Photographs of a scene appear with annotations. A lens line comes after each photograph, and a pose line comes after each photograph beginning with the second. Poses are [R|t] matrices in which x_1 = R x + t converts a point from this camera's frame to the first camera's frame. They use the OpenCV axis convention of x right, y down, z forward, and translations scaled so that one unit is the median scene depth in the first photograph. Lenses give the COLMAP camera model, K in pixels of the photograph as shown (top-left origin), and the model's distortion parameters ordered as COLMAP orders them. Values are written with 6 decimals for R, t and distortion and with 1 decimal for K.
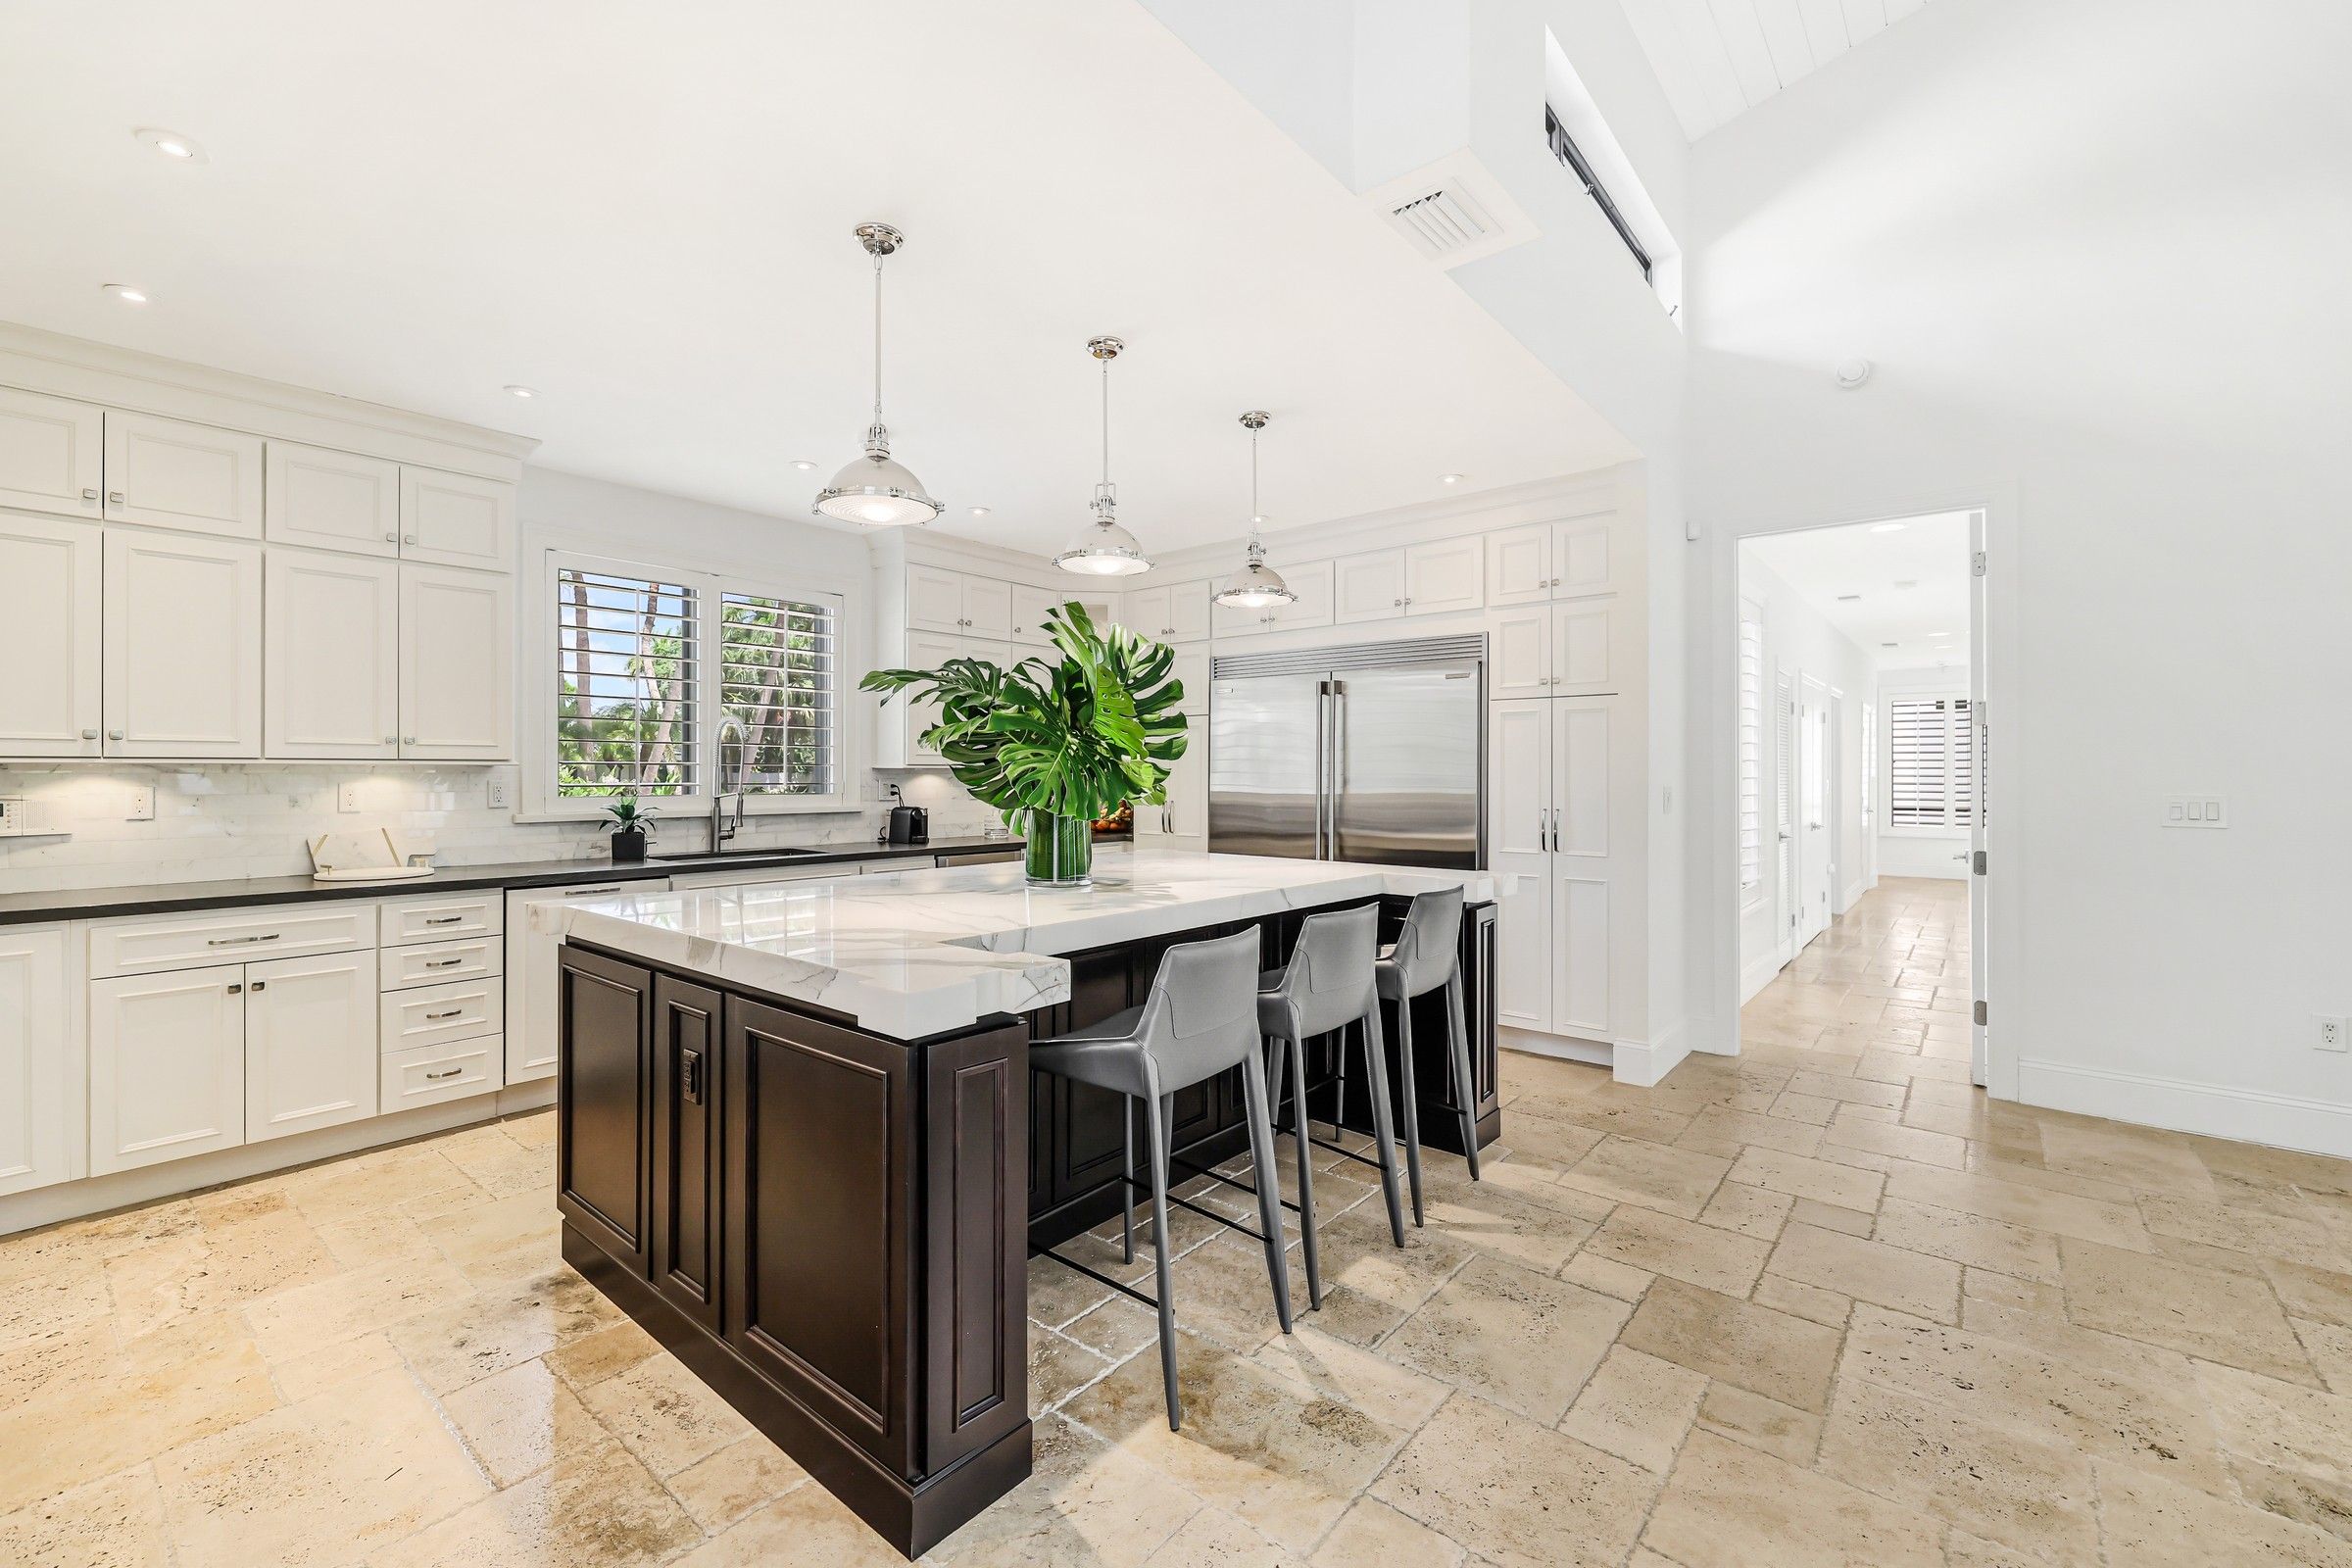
lens RADIAL K [[992.1, 0, 1159.7], [0, 992.1, 770.0], [0, 0, 1]] dist [-0.000879, 0.000655]
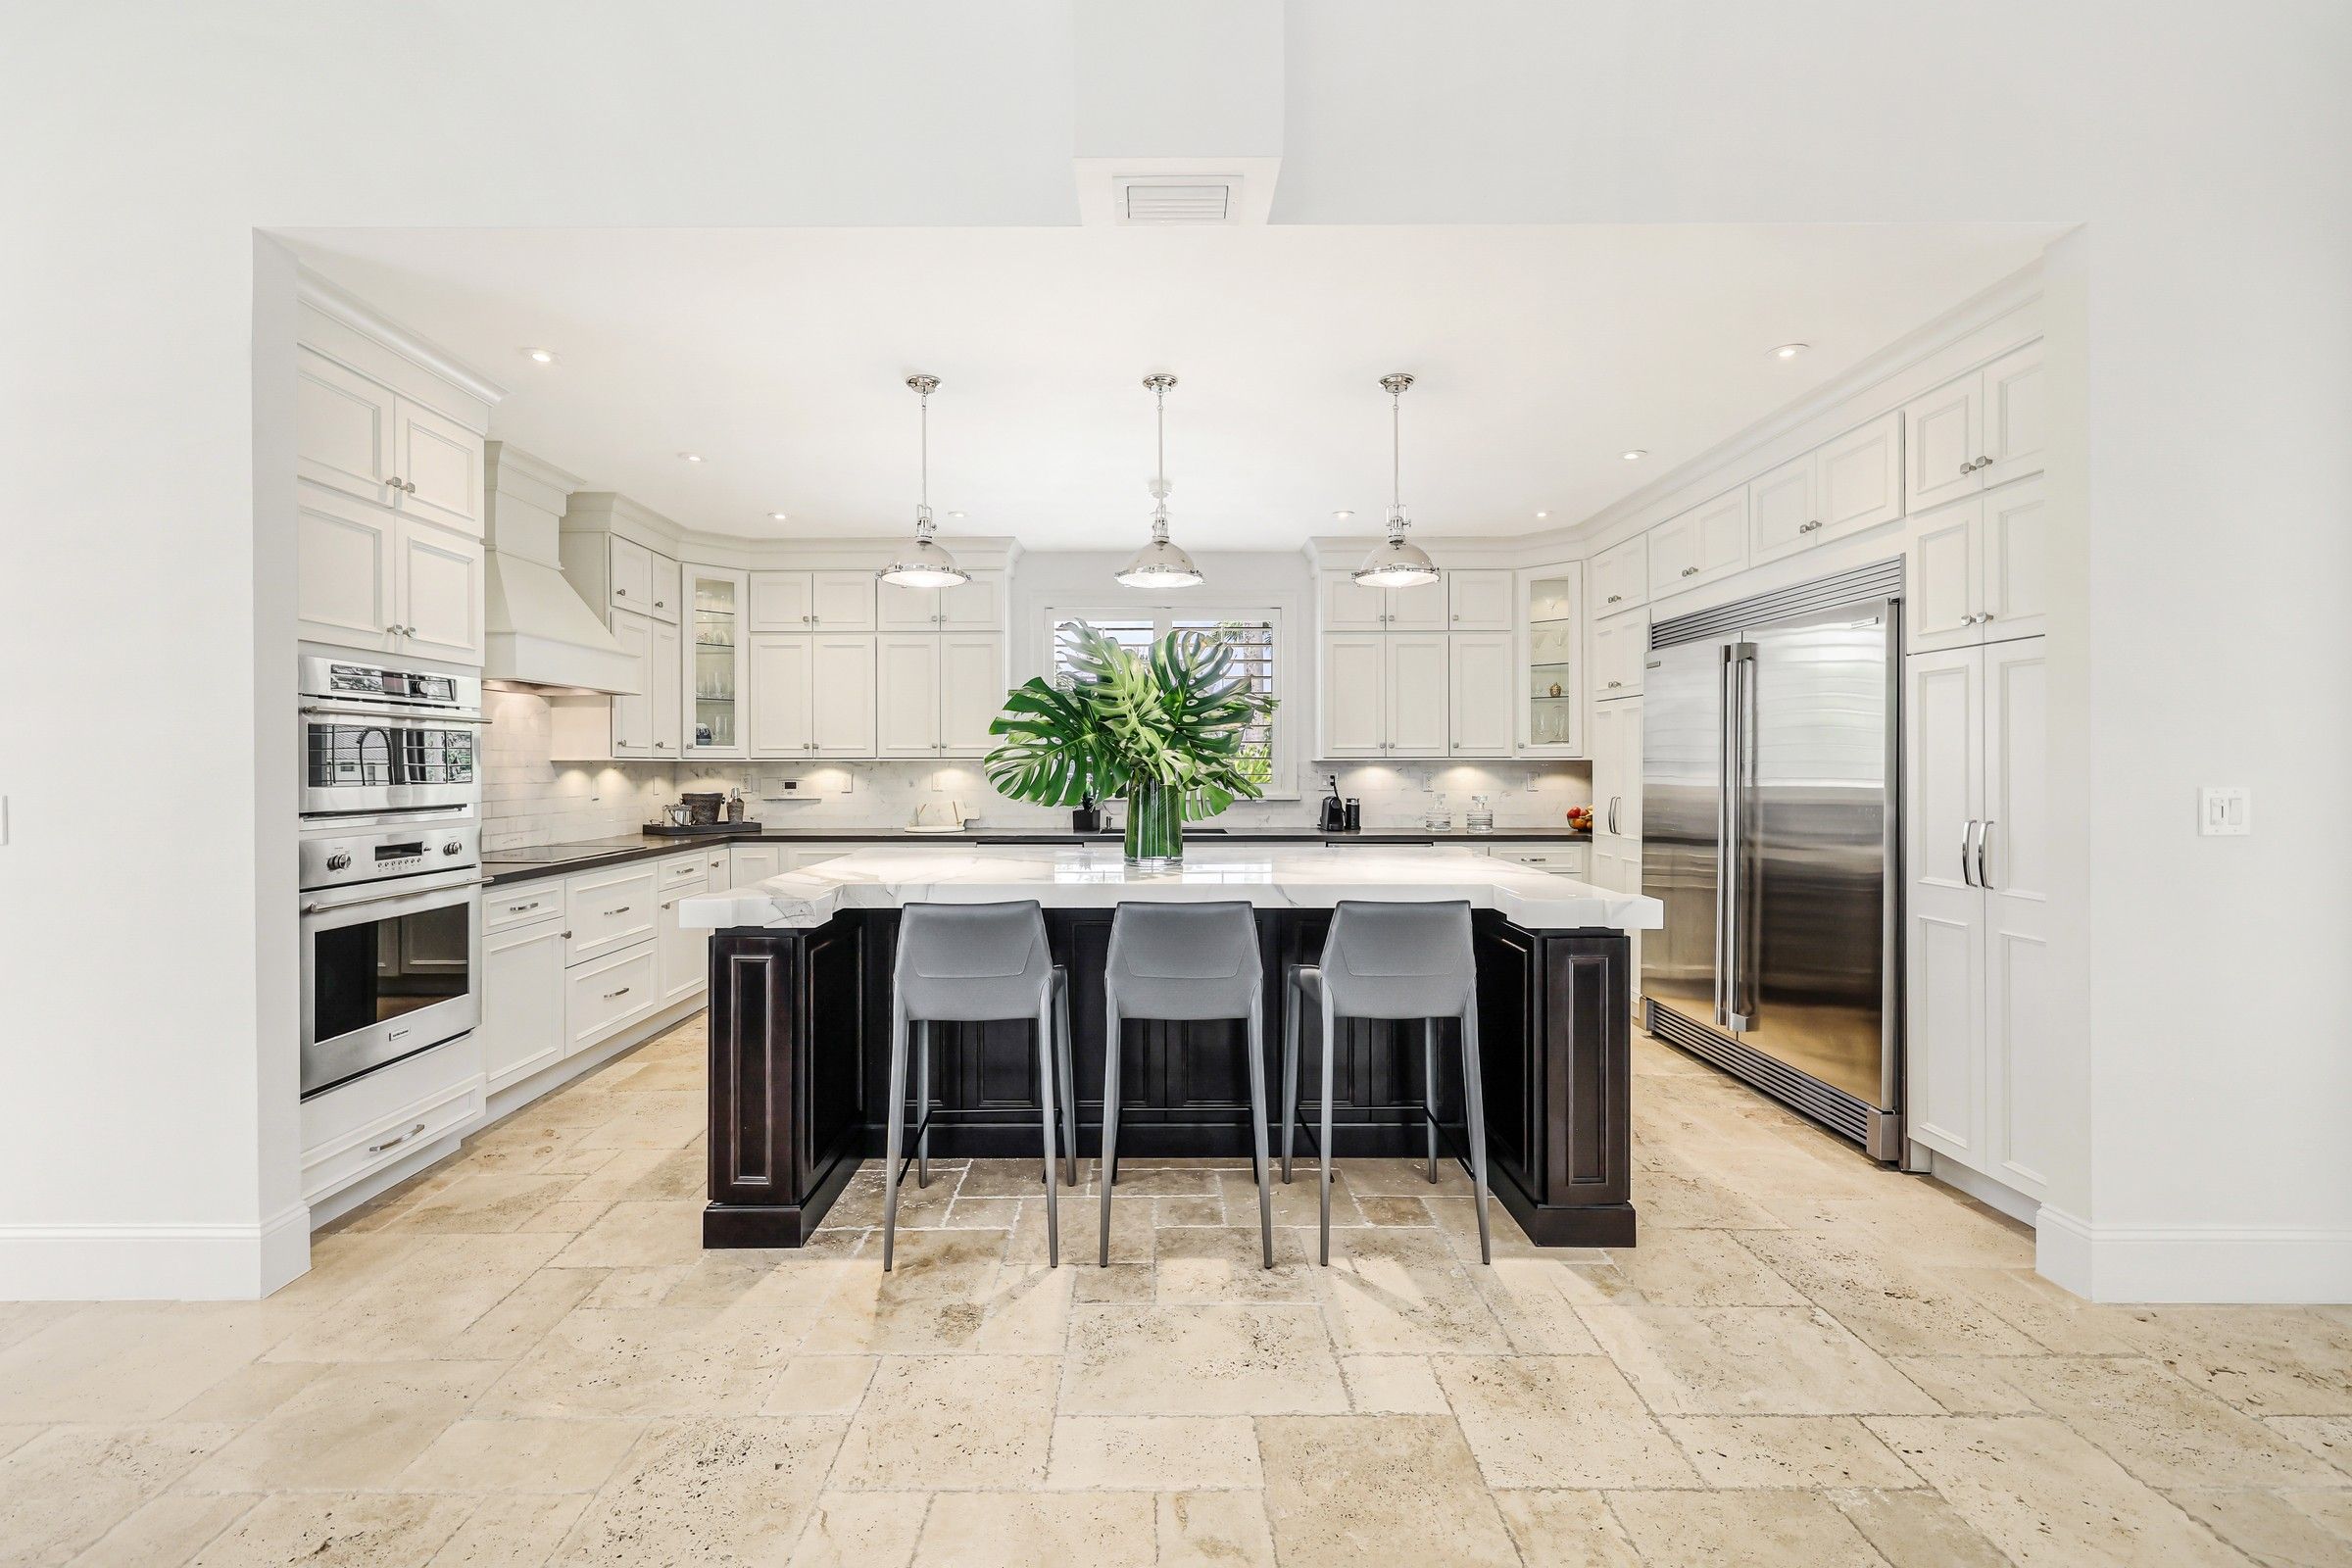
lens RADIAL K [[998.8, 0, 1147.2], [0, 998.8, 762.0], [0, 0, 1]] dist [-0.000866, -0.000053]
pose [[0.644222, -0.004442, -0.764826, 0.707354], [0.005087, 0.999986, -0.001523, 0.000494], [0.764822, -0.002910, 0.644235, 0.238460]]
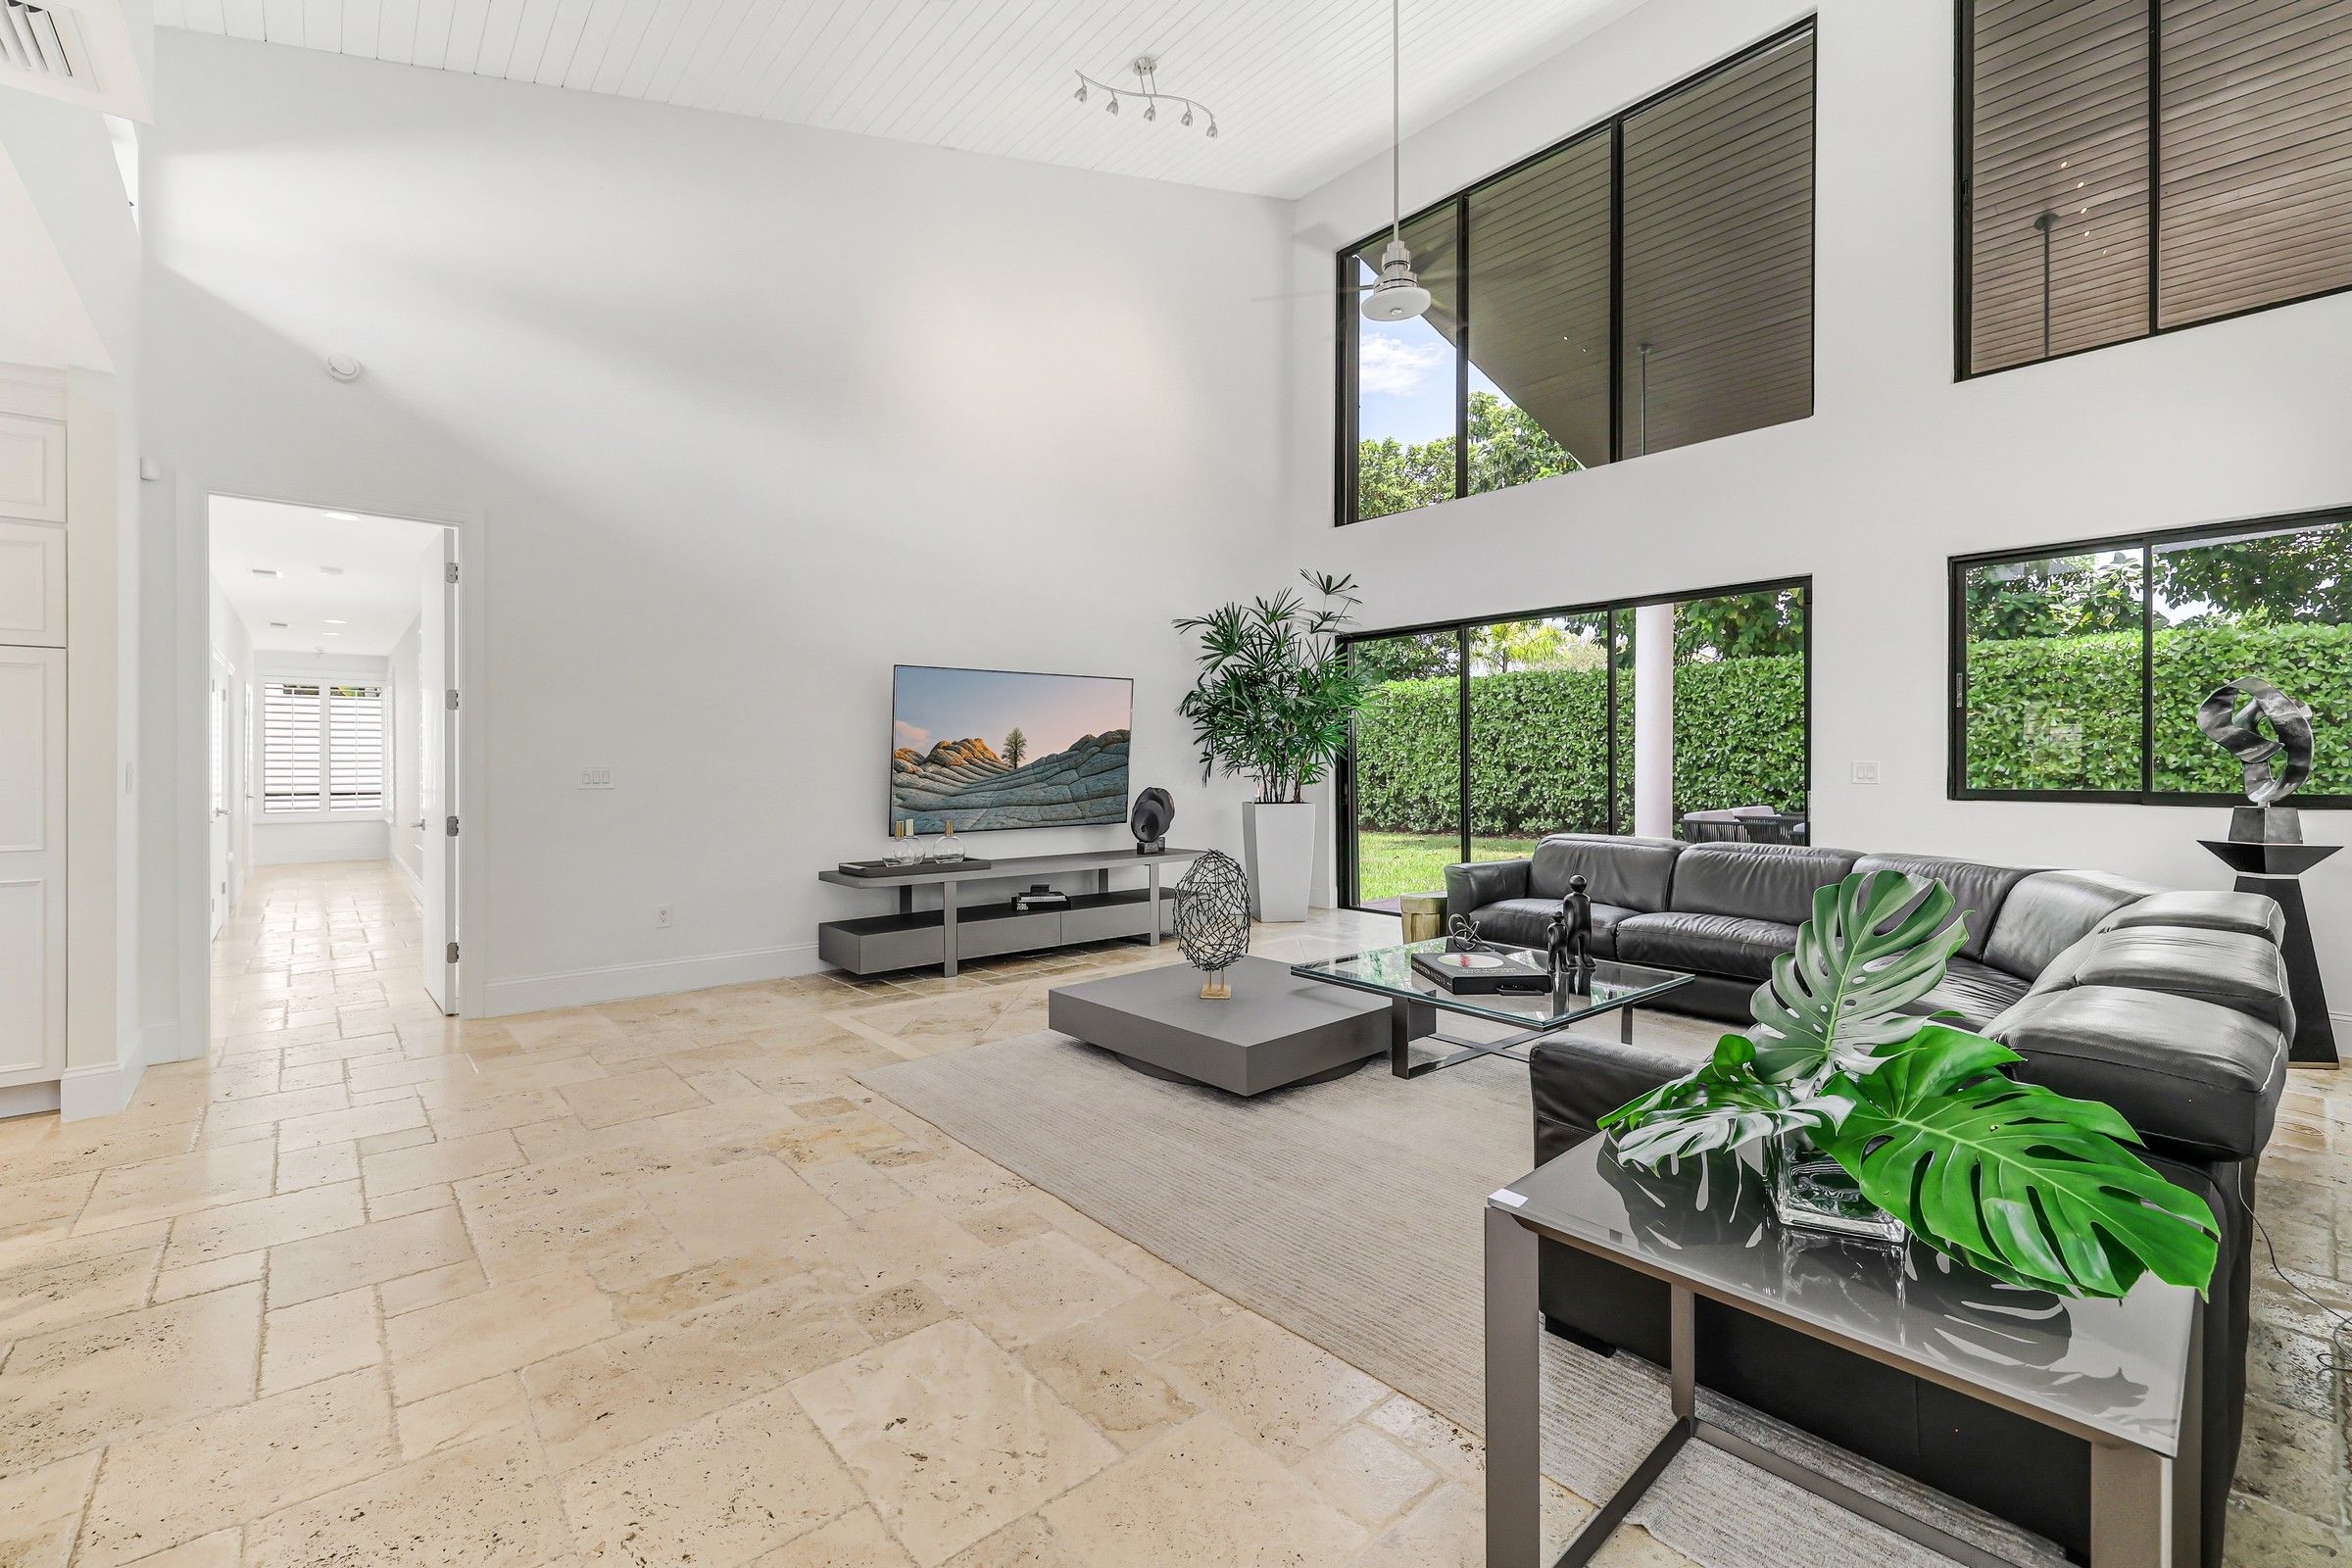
lens RADIAL K [[987.7, 0, 1150.7], [0, 987.7, 768.0], [0, 0, 1]] dist [-0.002817, 0.000442]
pose [[0.163581, -0.007145, 0.986504, -0.236136], [-0.001412, 0.999971, 0.007477, 0.017421], [-0.986529, -0.002616, 0.163566, -0.018057]]
